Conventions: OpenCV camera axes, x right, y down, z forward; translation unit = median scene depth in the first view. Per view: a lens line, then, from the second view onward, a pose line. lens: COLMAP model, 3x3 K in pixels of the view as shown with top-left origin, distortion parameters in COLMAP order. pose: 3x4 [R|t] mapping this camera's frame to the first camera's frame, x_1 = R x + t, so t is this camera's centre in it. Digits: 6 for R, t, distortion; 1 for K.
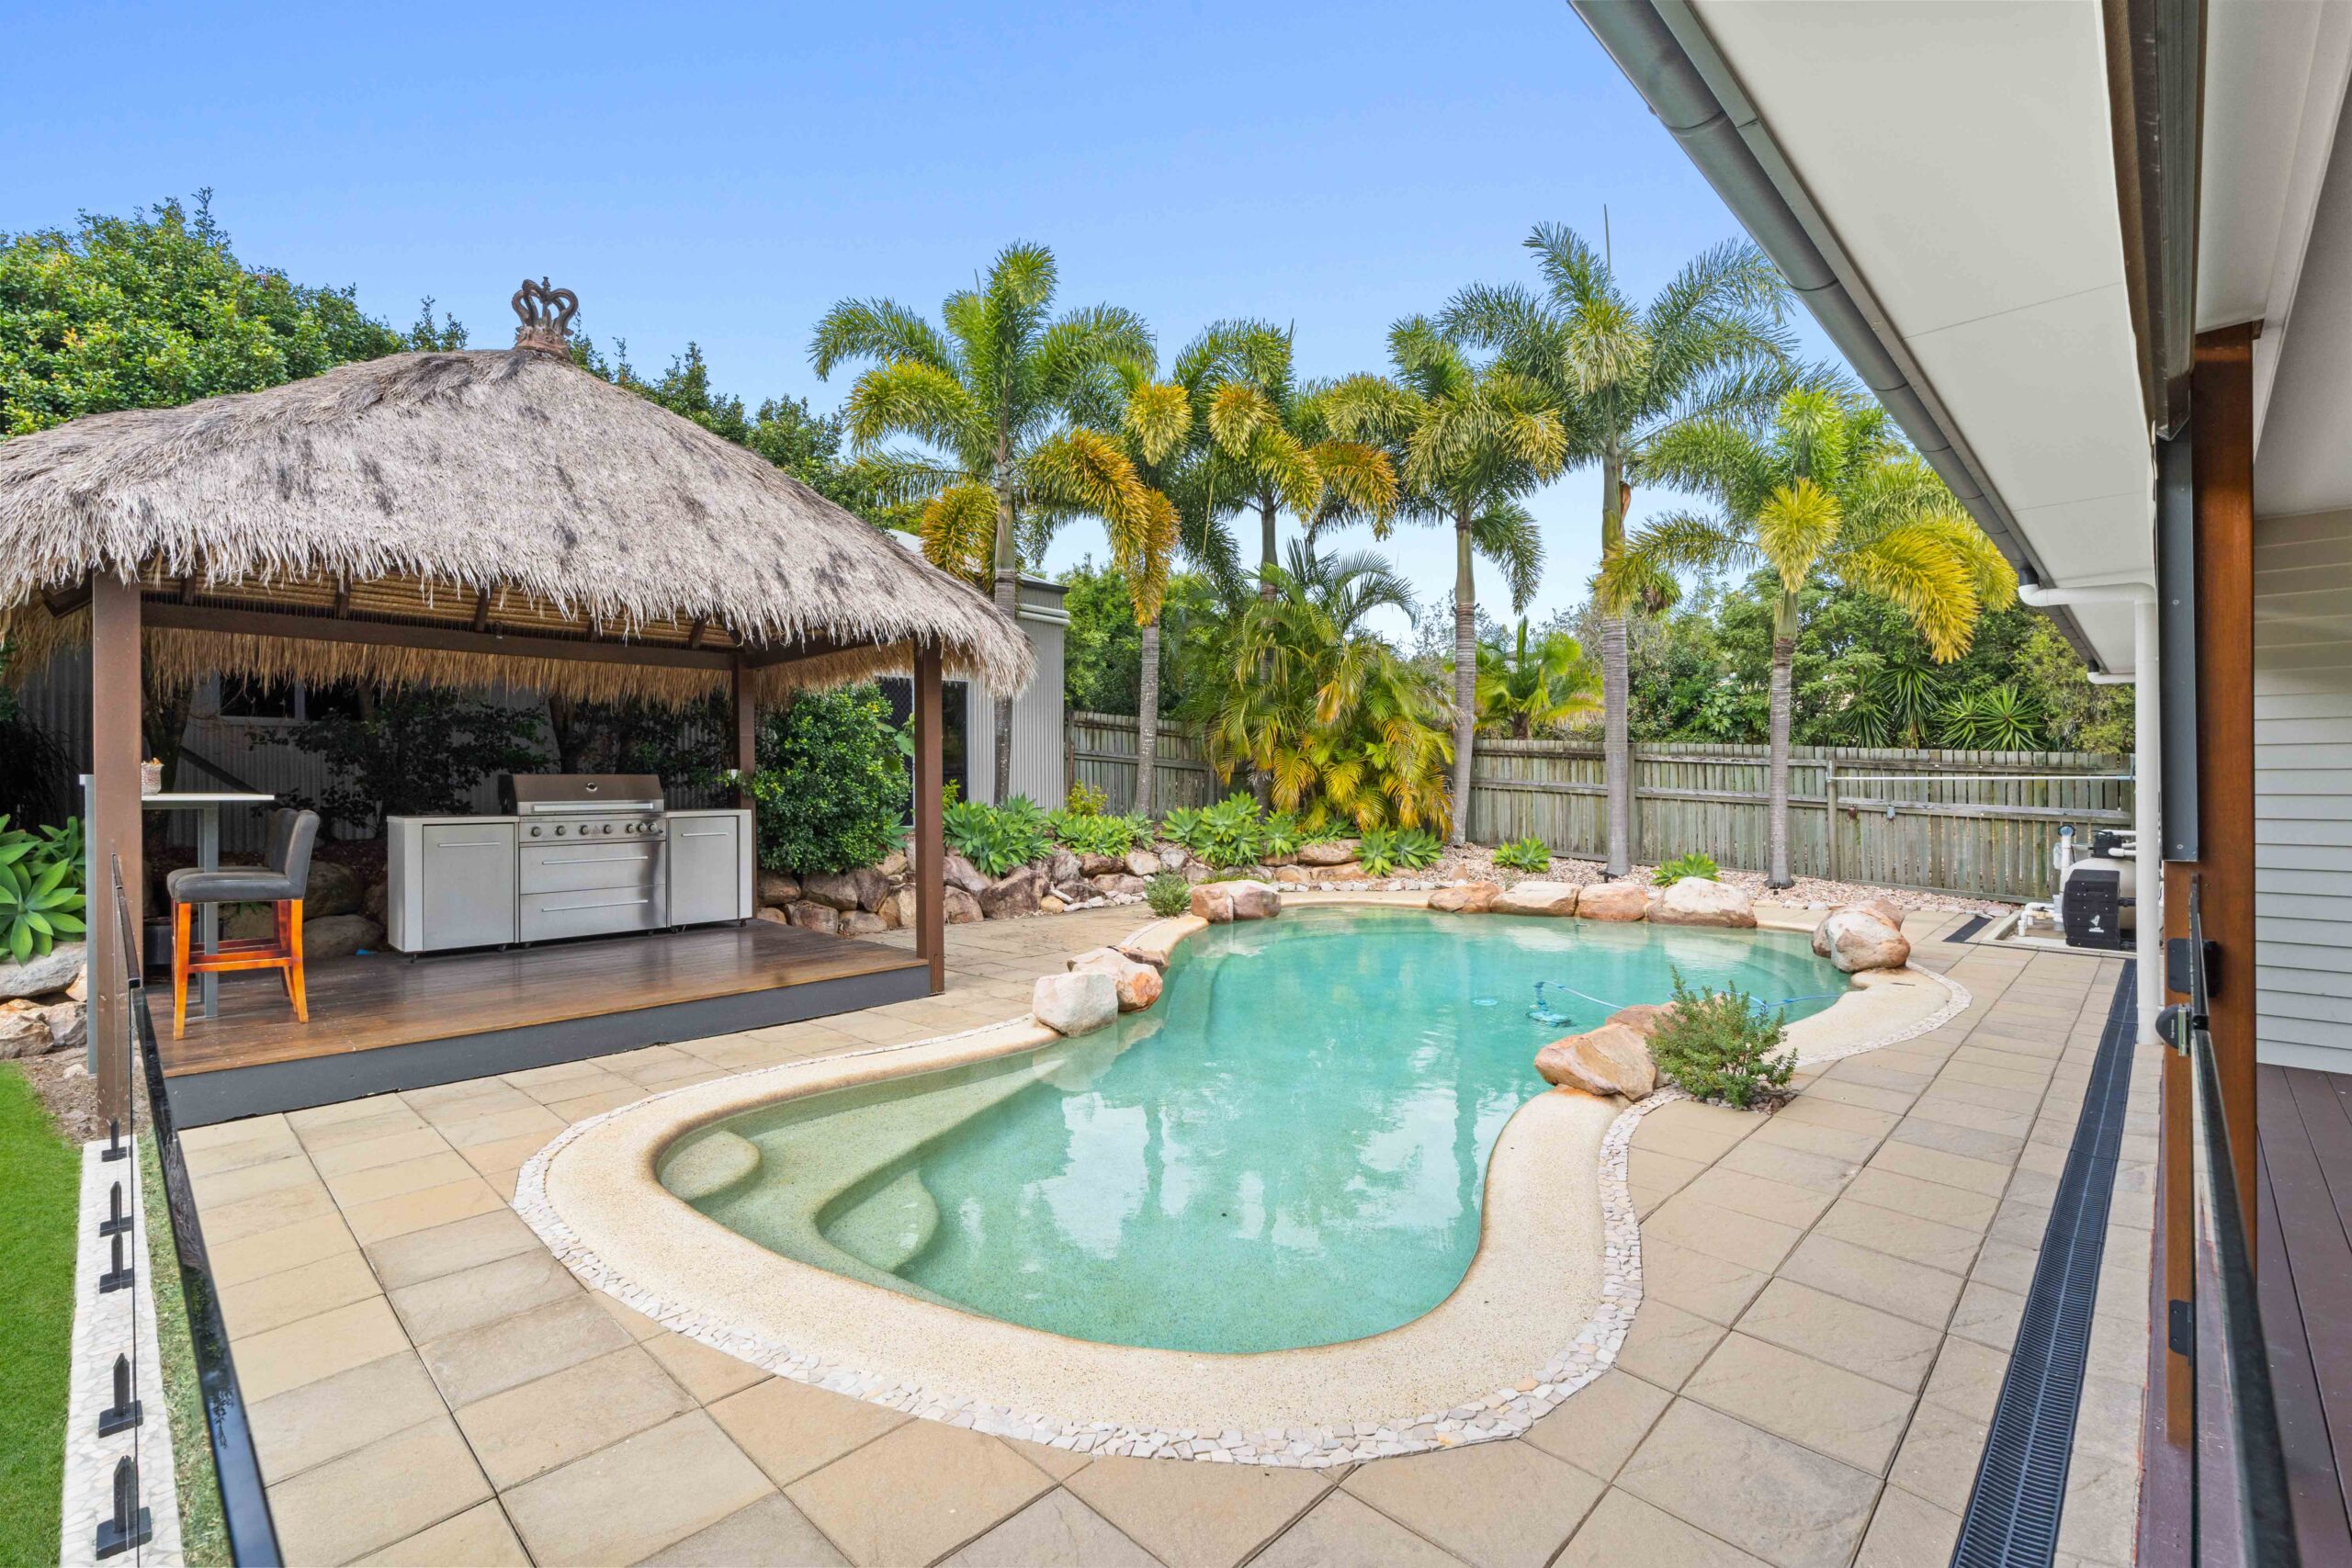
lens RADIAL K [[1047.1, 0, 1176.0], [0, 1047.1, 784.0], [0, 0, 1]] dist [0.000118, -0.000296]
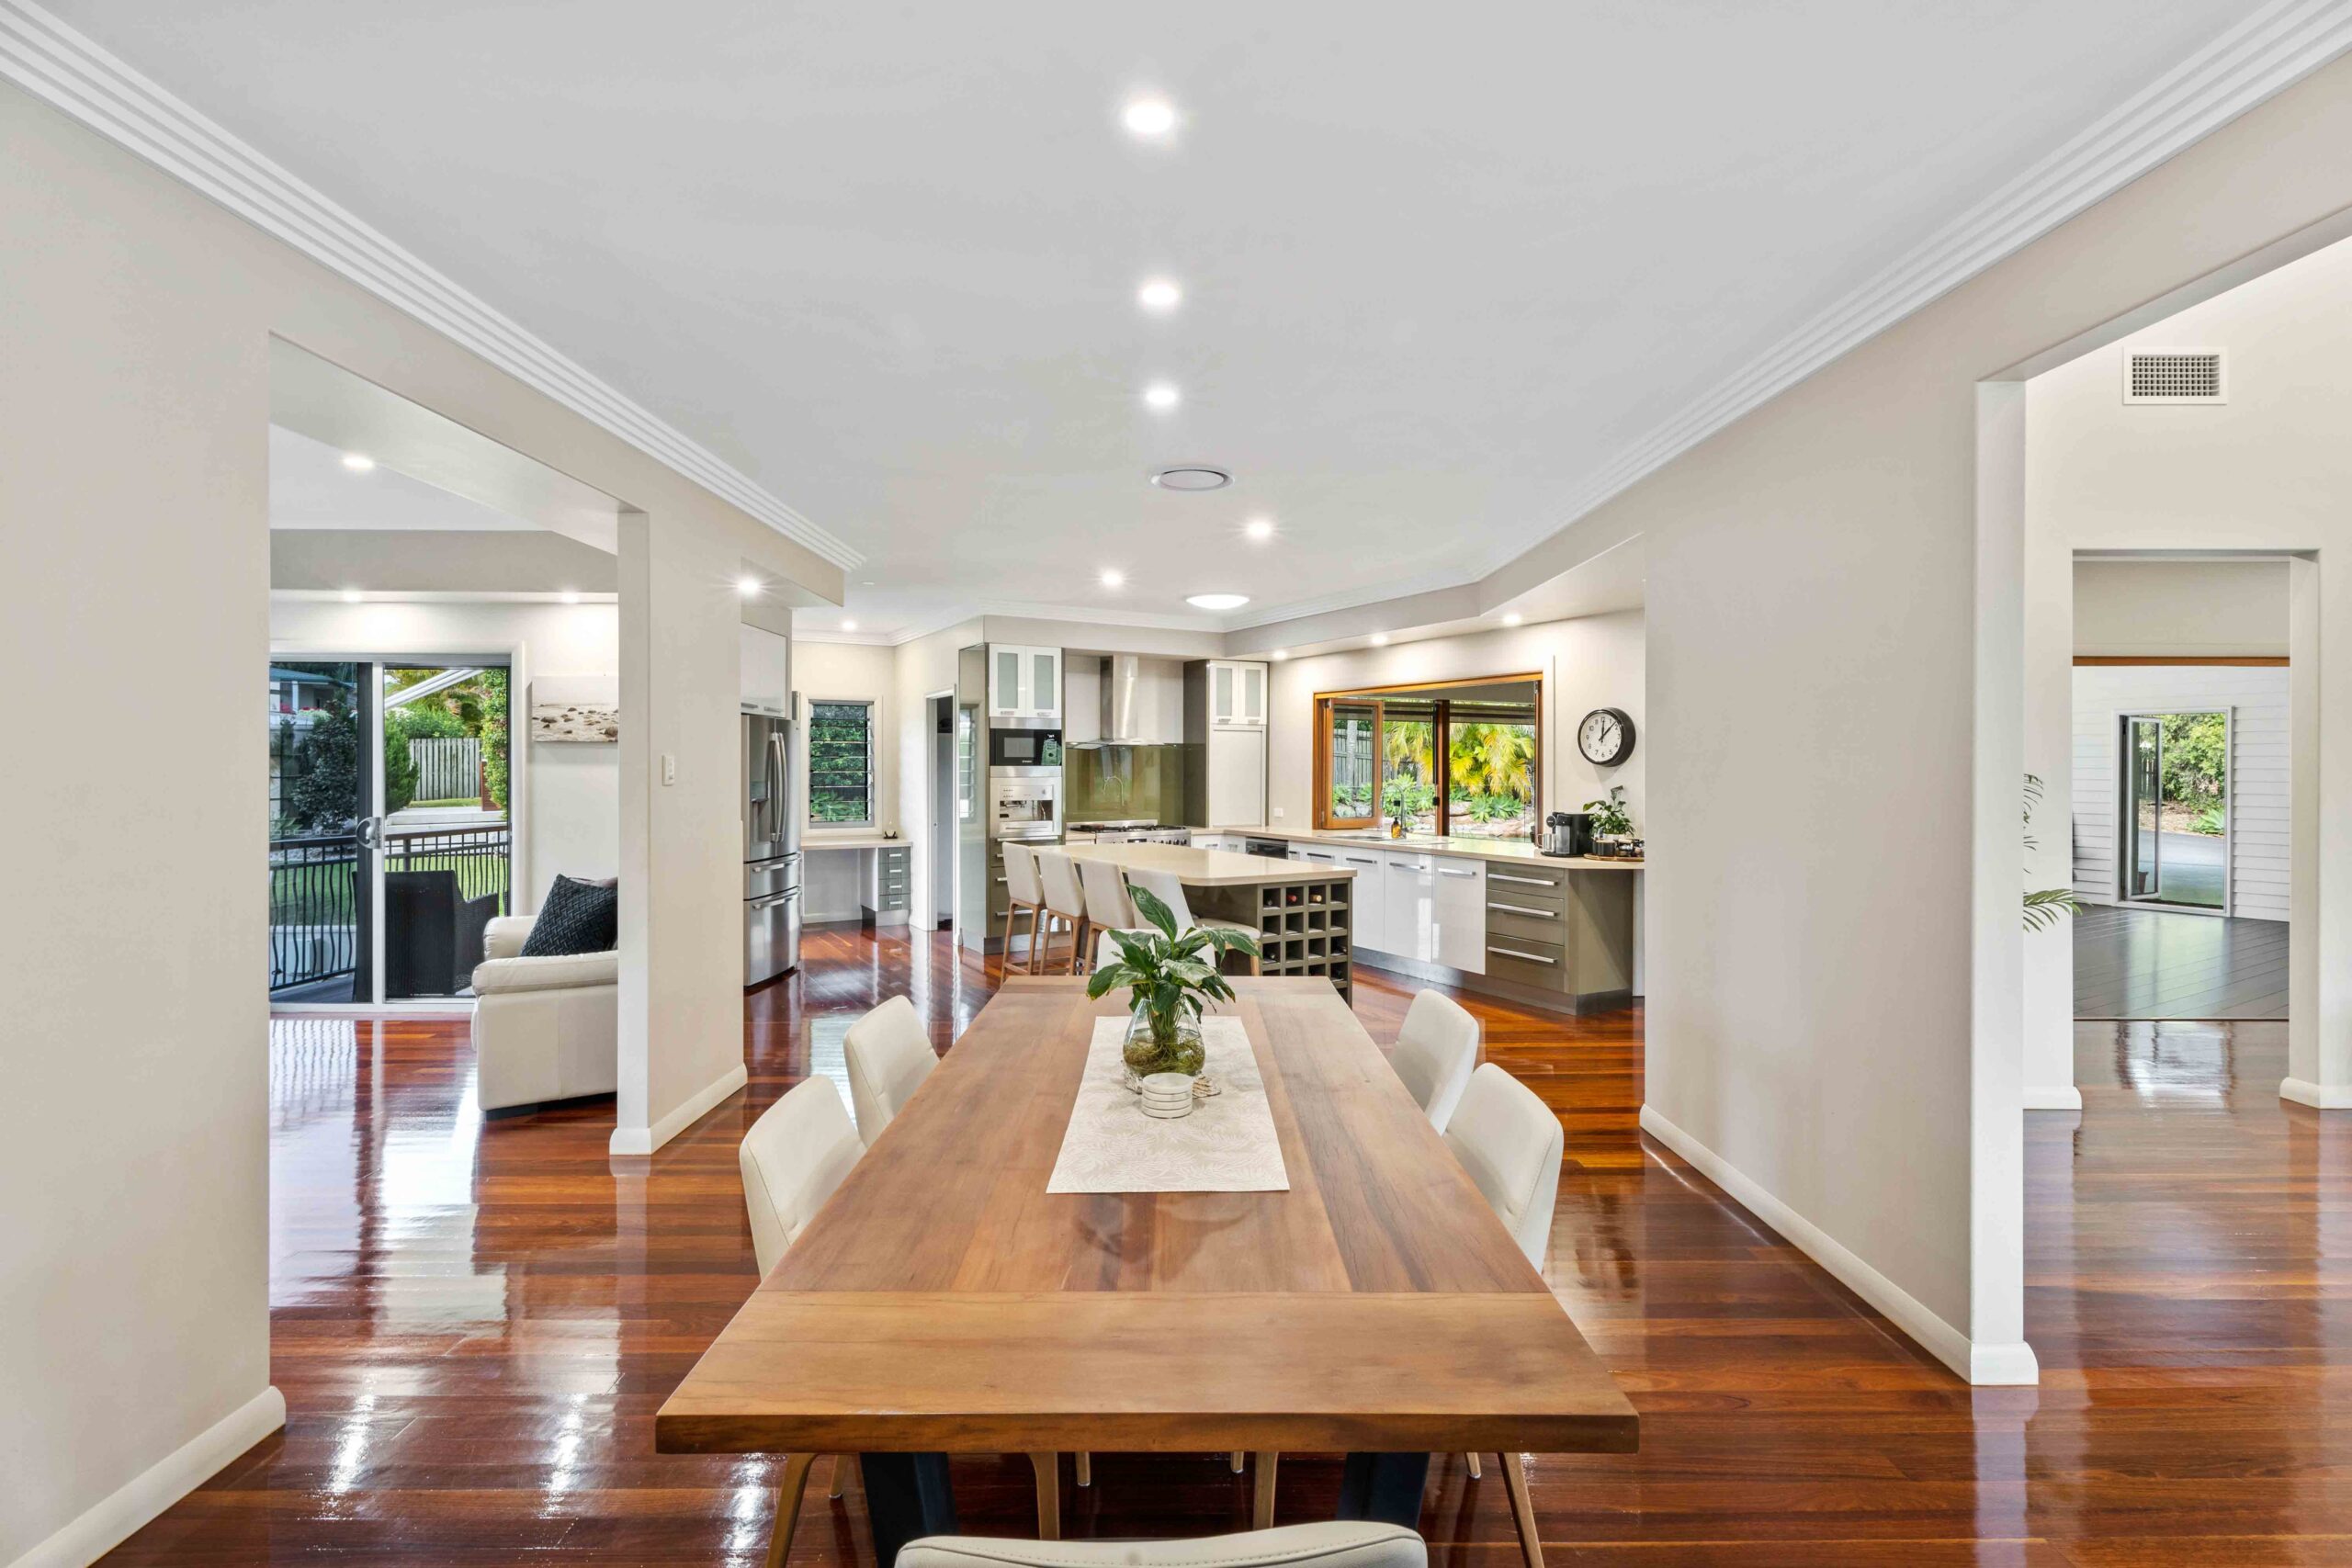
lens RADIAL K [[1070.1, 0, 1168.4], [0, 1070.1, 776.4], [0, 0, 1]] dist [0.000557, -0.000411]
pose [[0.962473, 0.006830, -0.271290, 0.270059], [-0.004418, 0.999945, 0.009500, -0.006366], [0.271340, -0.007944, 0.962451, -1.357007]]
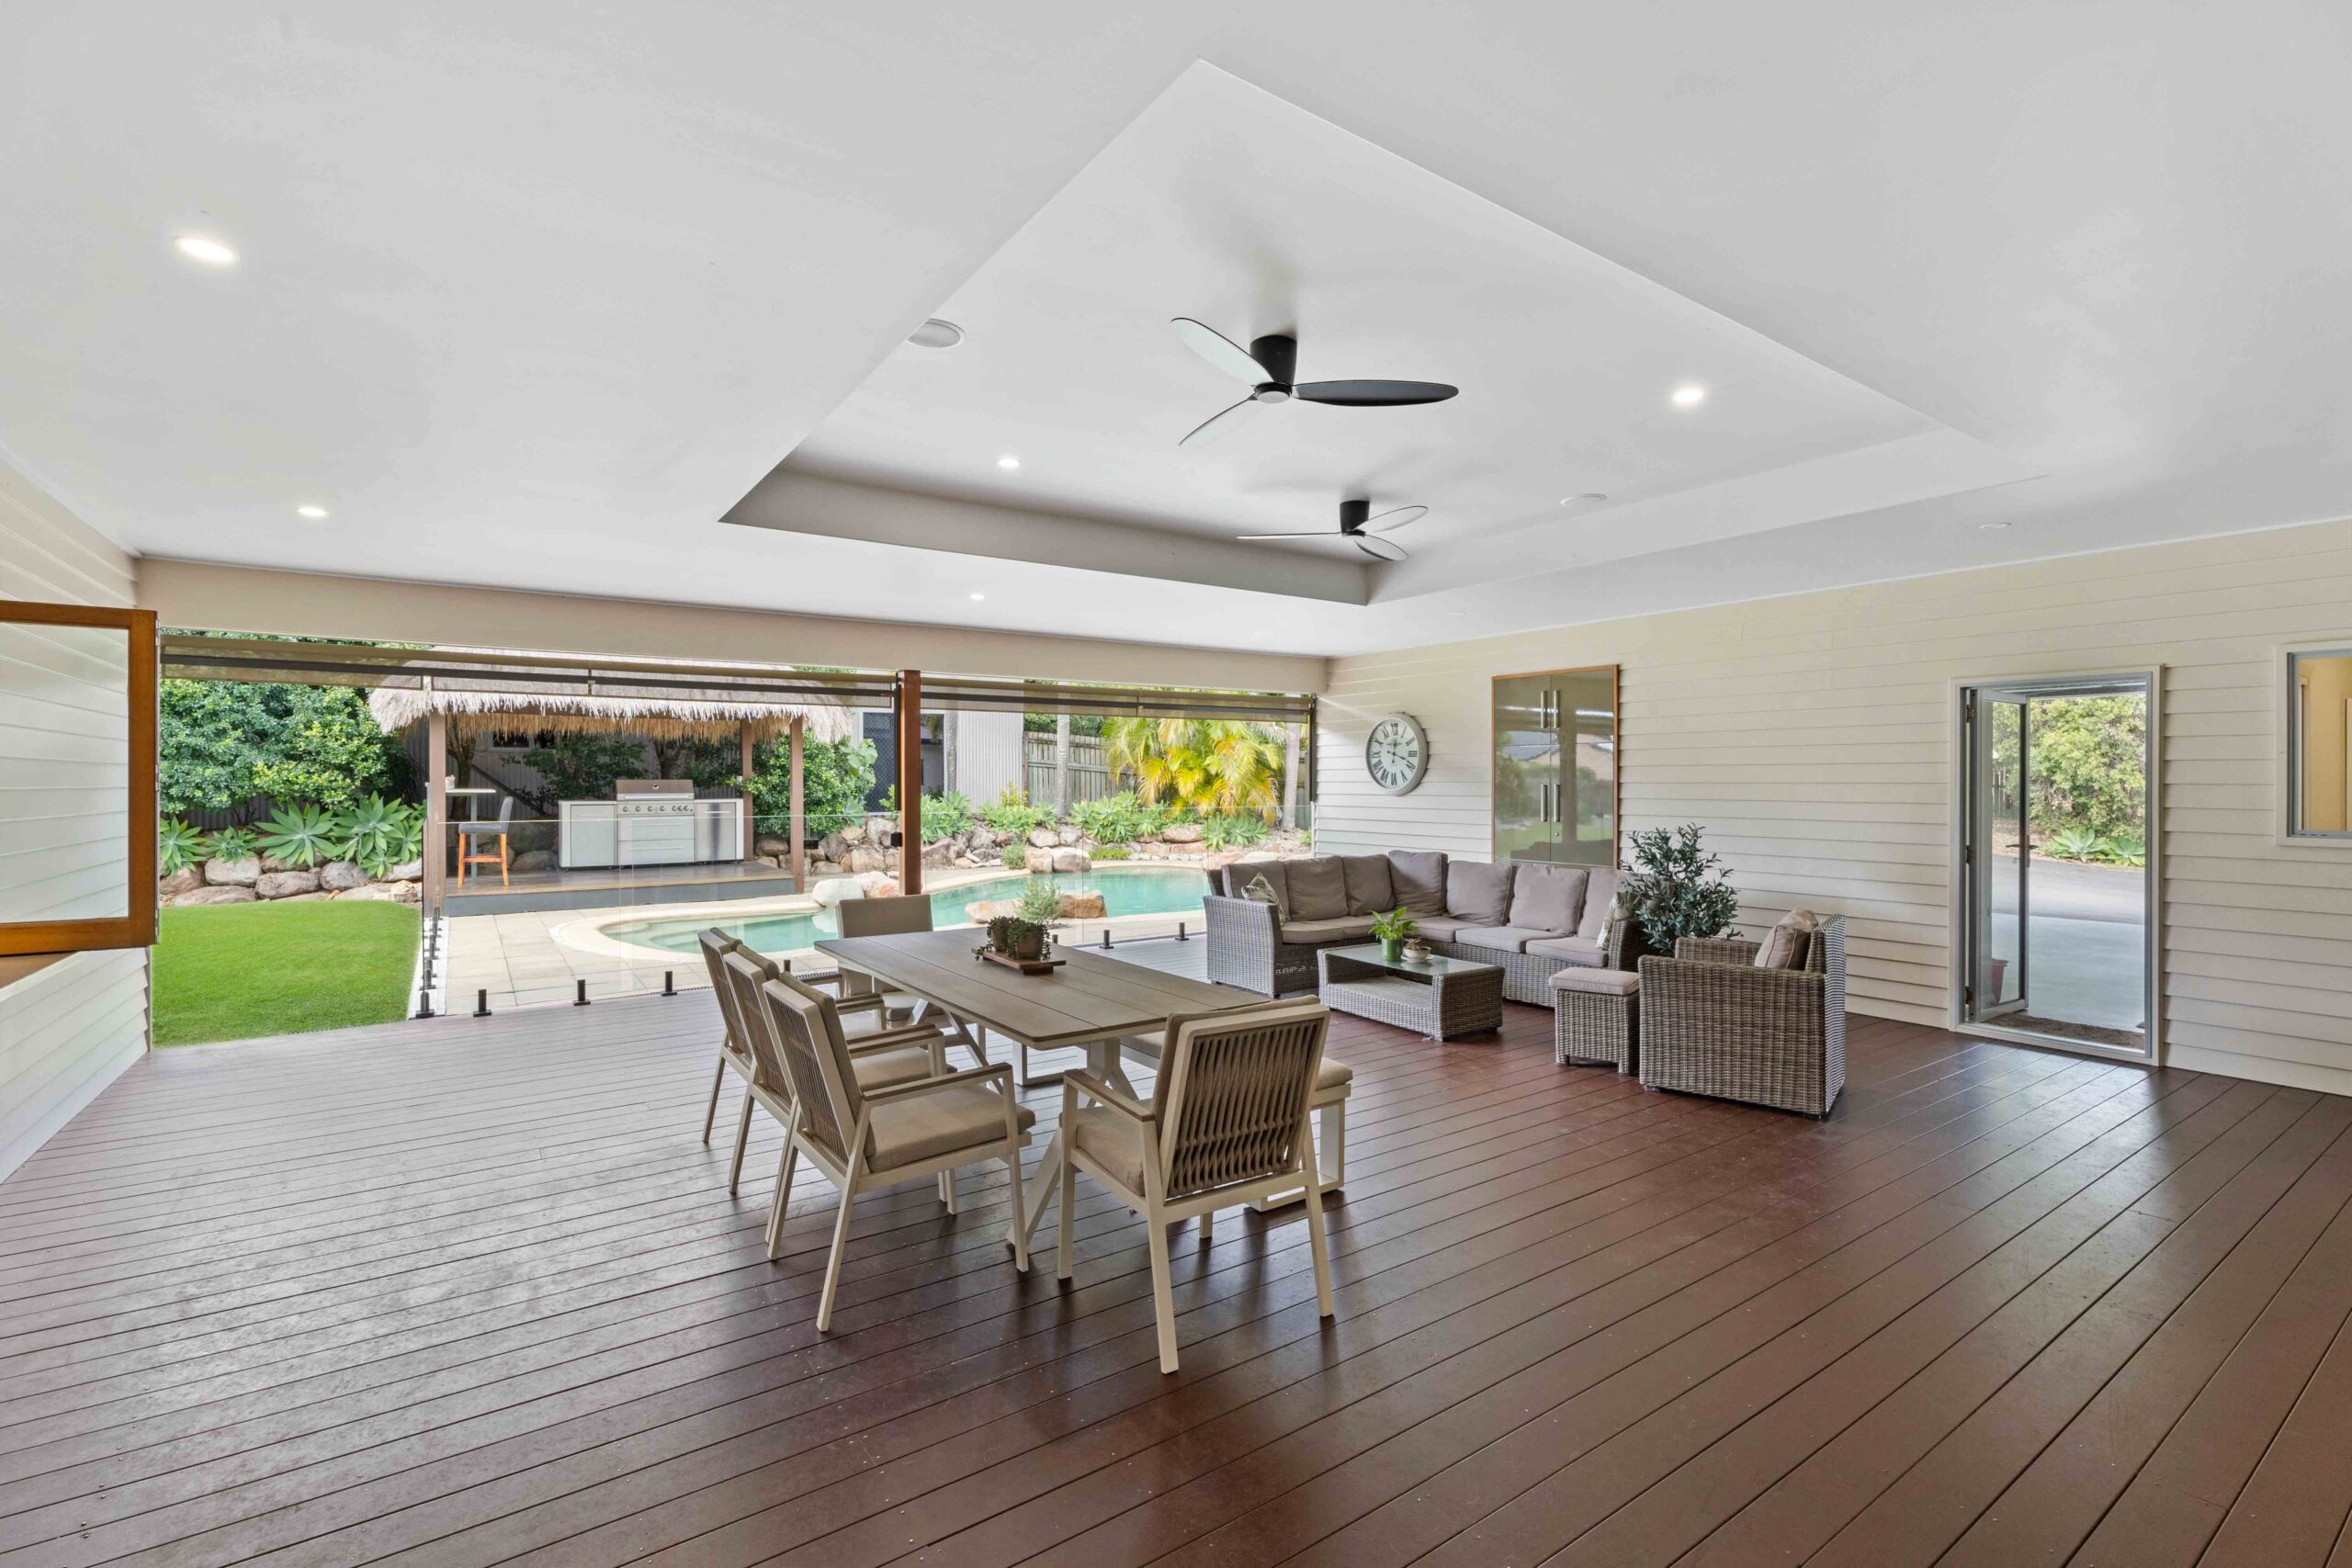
lens RADIAL K [[1047.1, 0, 1176.0], [0, 1047.1, 784.0], [0, 0, 1]] dist [0.000118, -0.000296]
pose [[0.981063, 0.003524, -0.193659, 0.643172], [-0.003006, 0.999991, 0.002968, -0.008512], [0.193668, -0.002329, 0.981064, -0.596071]]
